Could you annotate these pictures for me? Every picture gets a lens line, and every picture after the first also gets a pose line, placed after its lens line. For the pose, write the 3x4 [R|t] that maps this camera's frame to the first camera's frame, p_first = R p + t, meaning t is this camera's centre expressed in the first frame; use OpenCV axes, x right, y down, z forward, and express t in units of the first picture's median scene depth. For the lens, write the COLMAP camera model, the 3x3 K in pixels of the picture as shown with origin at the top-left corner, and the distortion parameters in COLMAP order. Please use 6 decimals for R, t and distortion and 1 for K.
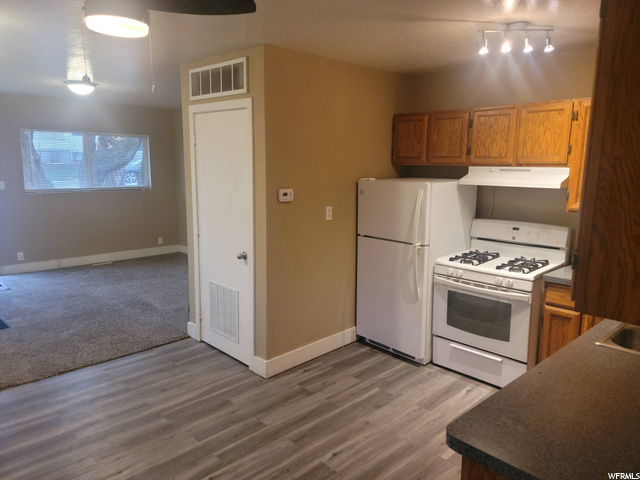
lens RADIAL K [[467.8, 0, 320.4], [0, 467.8, 245.9], [0, 0, 1]] dist [0.072680, -0.029928]
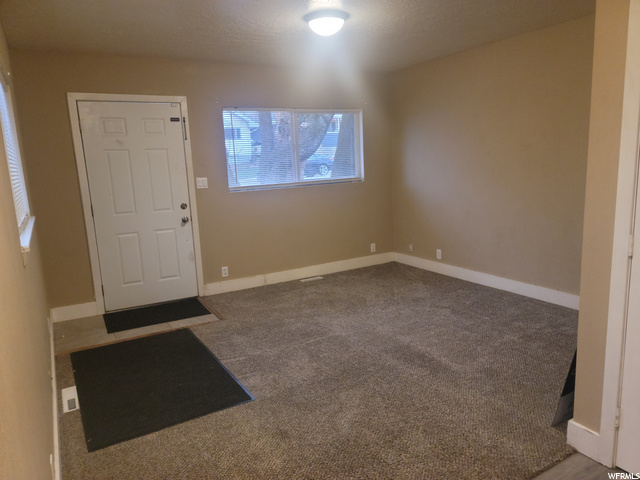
lens RADIAL K [[467.8, 0, 319.6], [0, 467.8, 242.1], [0, 0, 1]] dist [0.072680, -0.029928]
pose [[0.968038, -0.011908, -0.250519, -0.330013], [0.012718, 0.999918, 0.001616, -0.031202], [0.250480, -0.004751, 0.968110, 0.339537]]
